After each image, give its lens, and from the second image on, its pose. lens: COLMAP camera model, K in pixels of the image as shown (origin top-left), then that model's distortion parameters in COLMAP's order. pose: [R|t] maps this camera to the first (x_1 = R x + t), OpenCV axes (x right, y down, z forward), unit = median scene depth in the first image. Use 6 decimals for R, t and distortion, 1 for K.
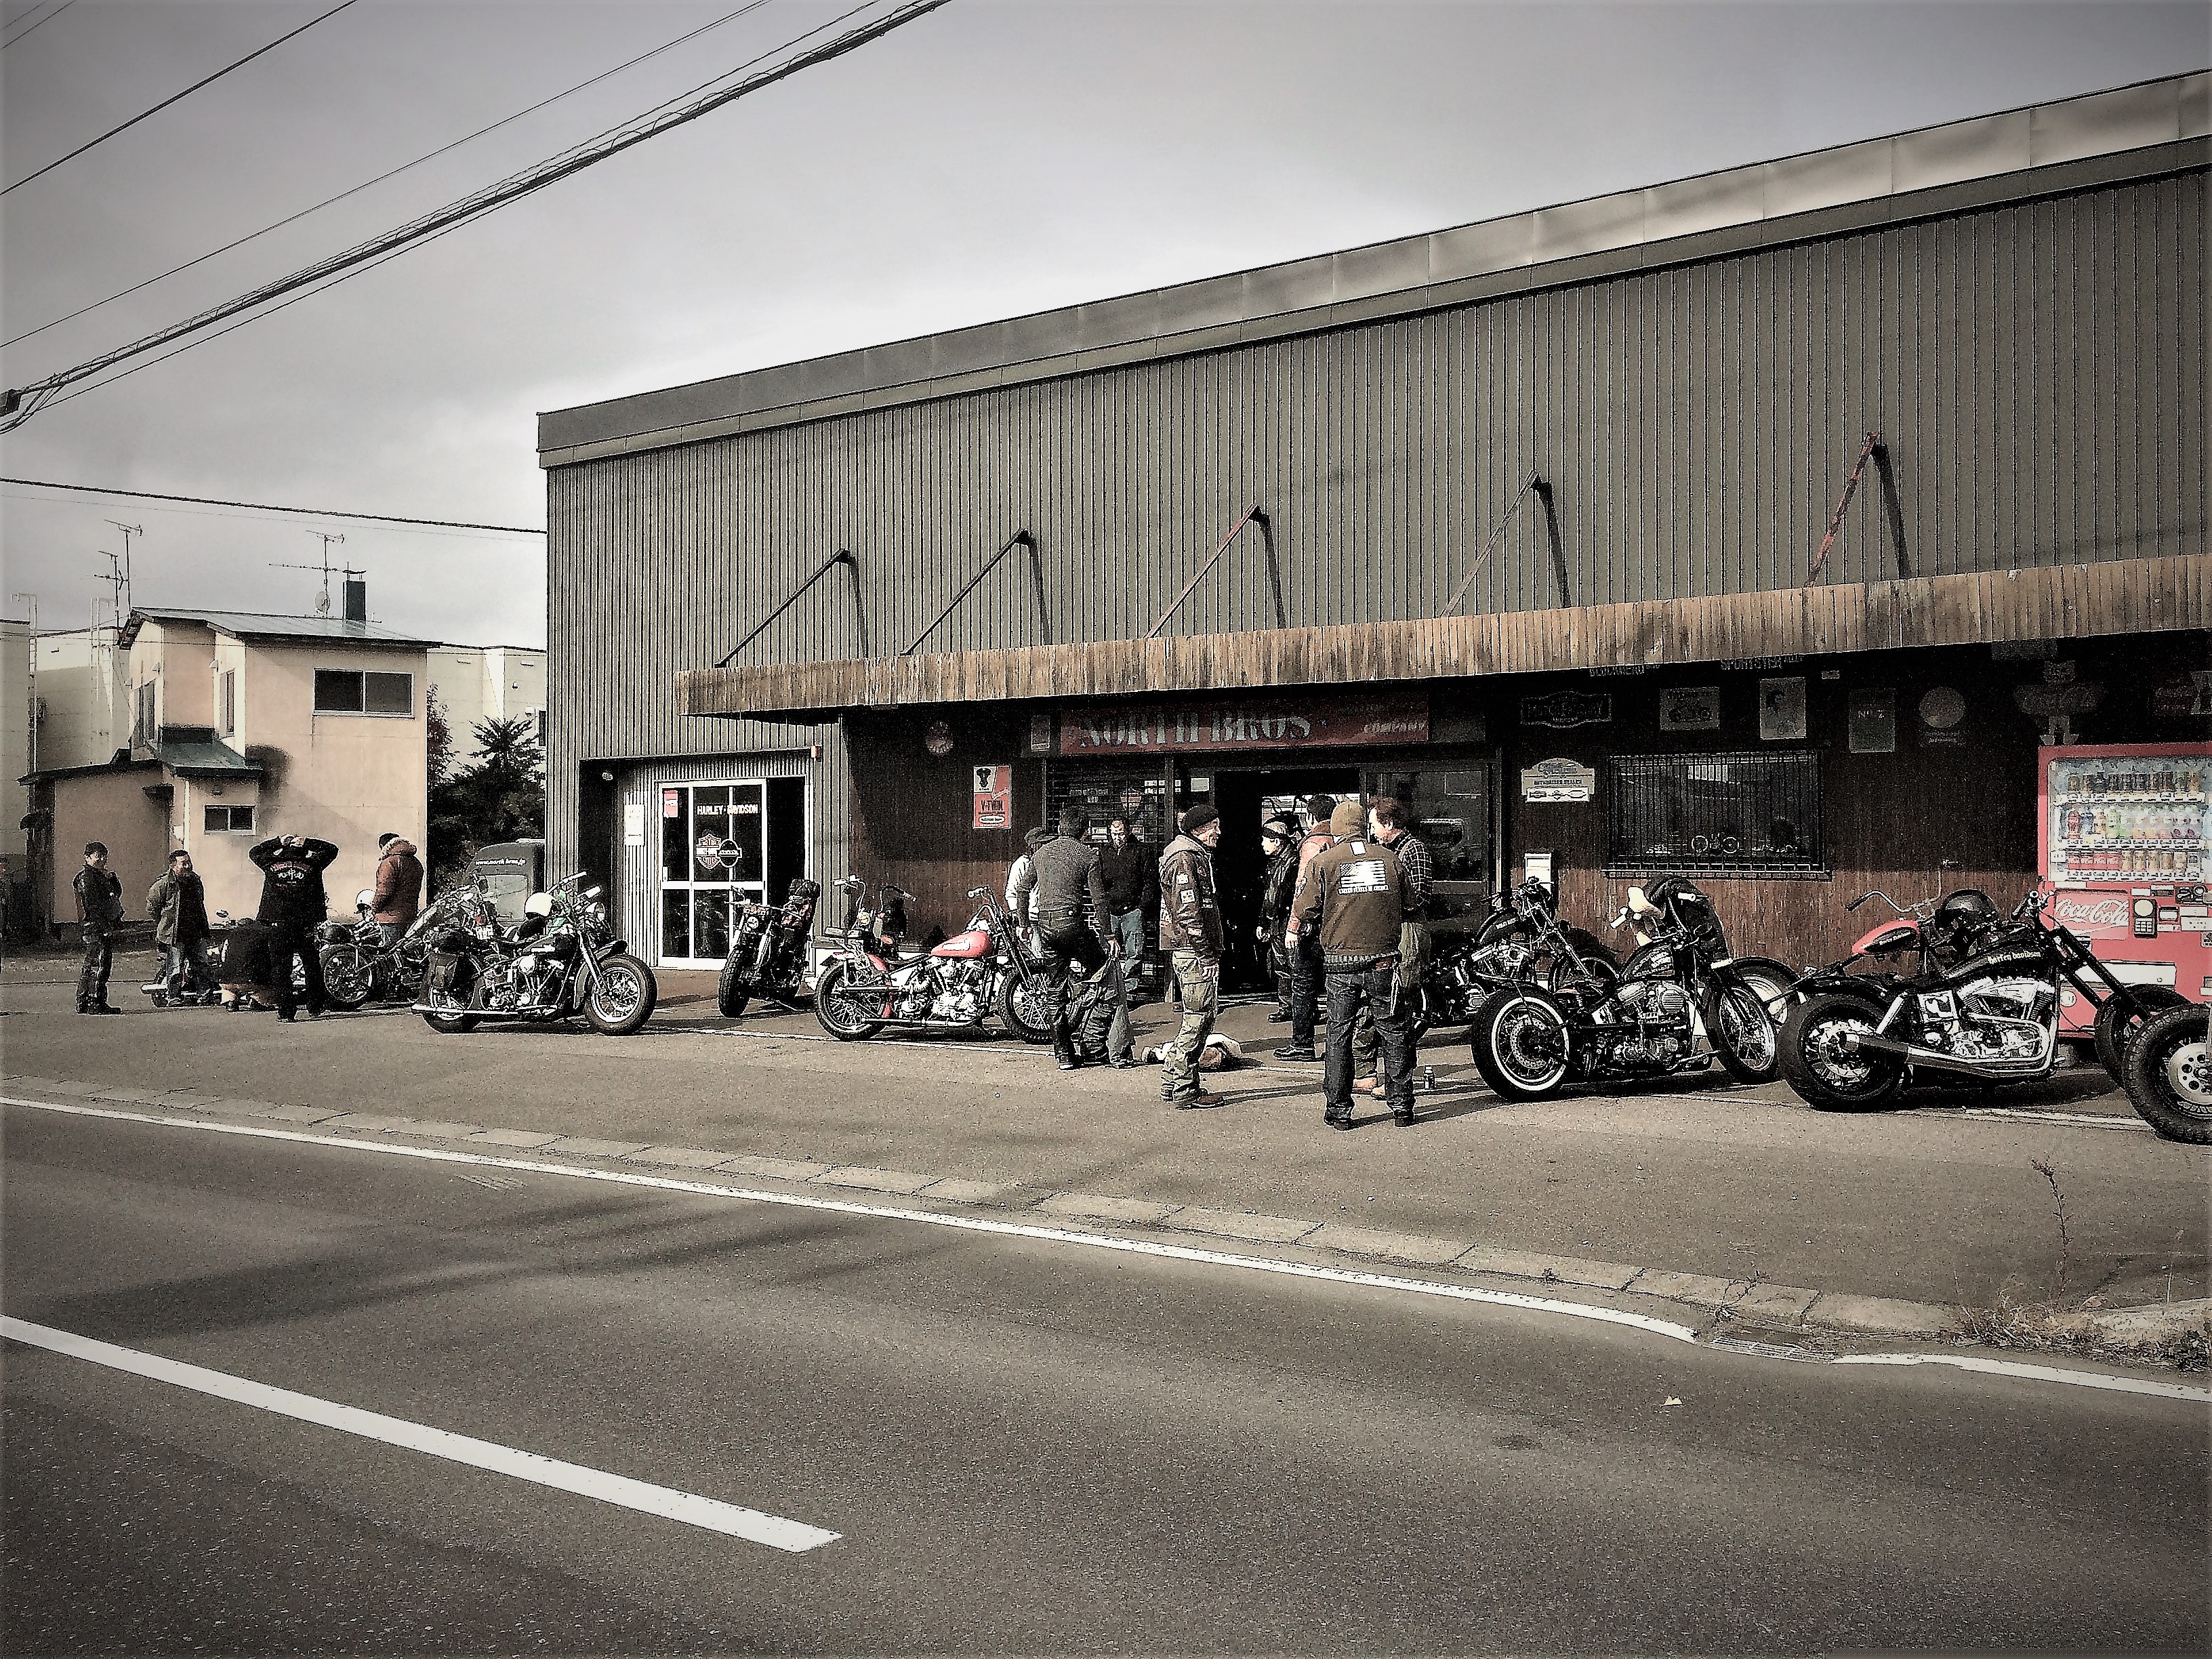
lens RADIAL K [[1855.1, 0, 1106.0], [0, 1855.1, 829.5], [0, 0, 1]] dist [0.011626, 0.006155]
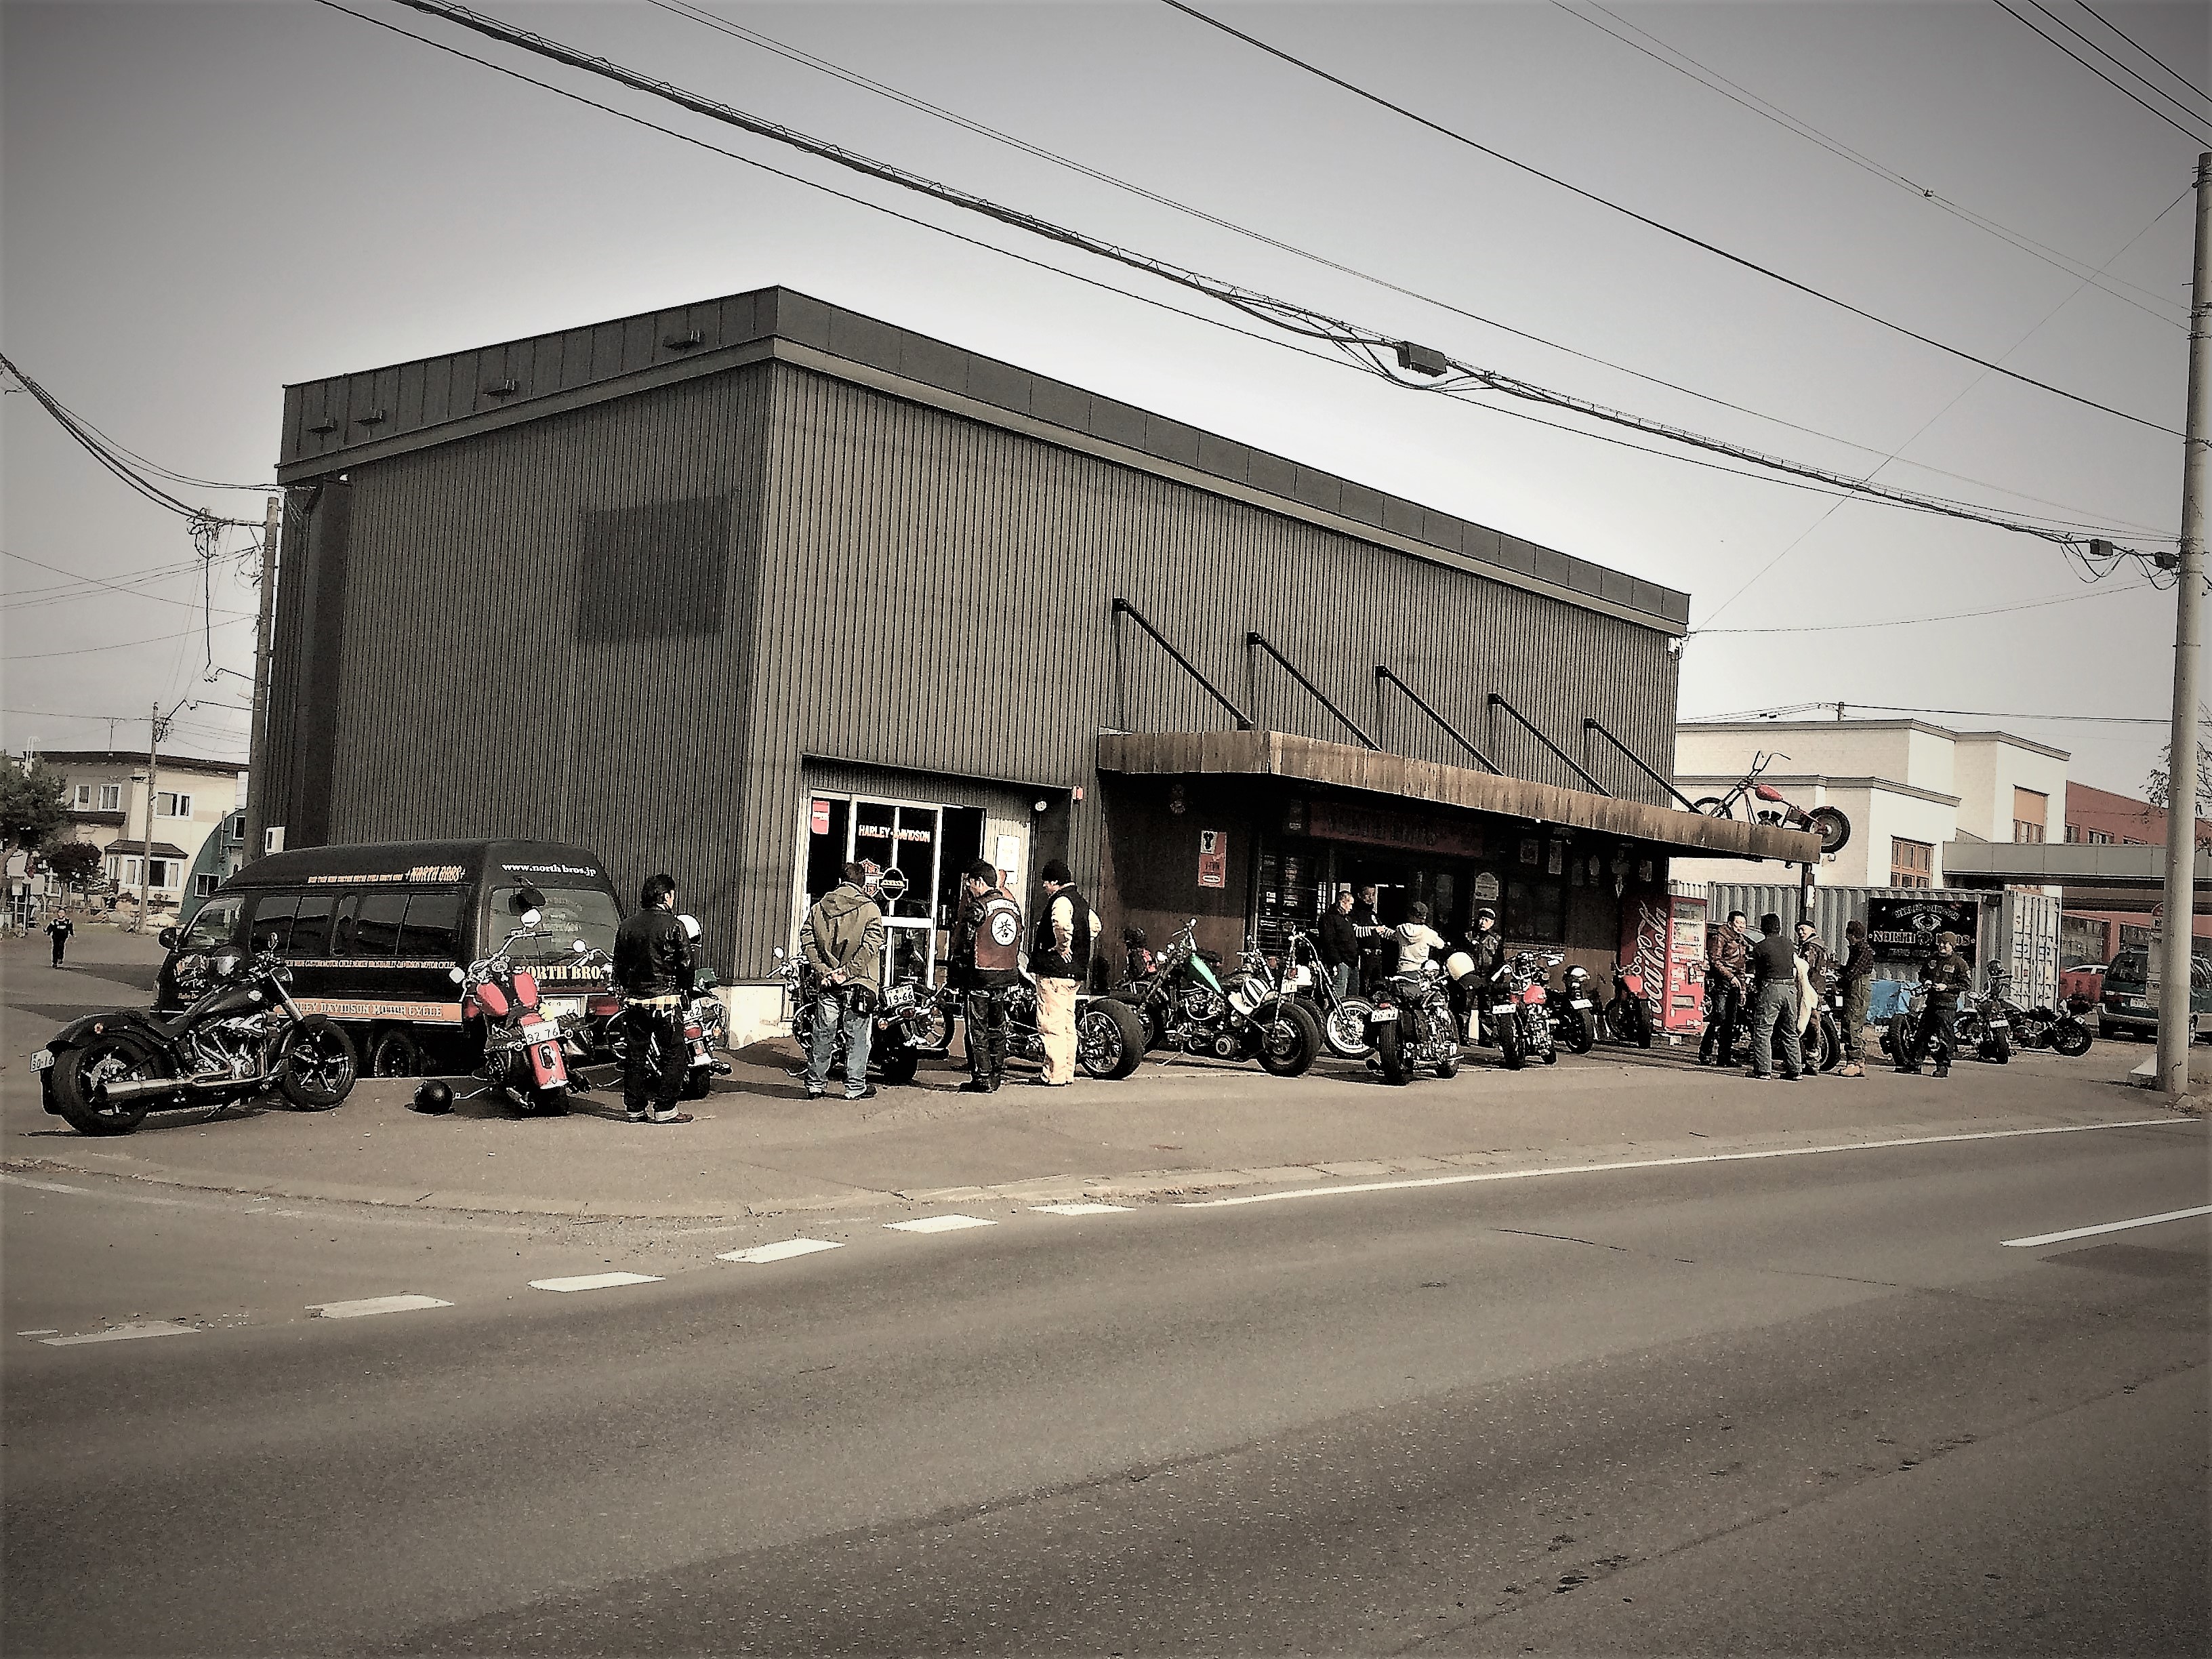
lens RADIAL K [[2319.4, 0, 1103.1], [0, 2319.4, 817.9], [0, 0, 1]] dist [0.066582, 0.138317]
pose [[0.091726, 0.058982, 0.994036, -1.475507], [-0.072874, 0.995965, -0.052372, 0.036671], [-0.993114, -0.067636, 0.095654, 0.932356]]
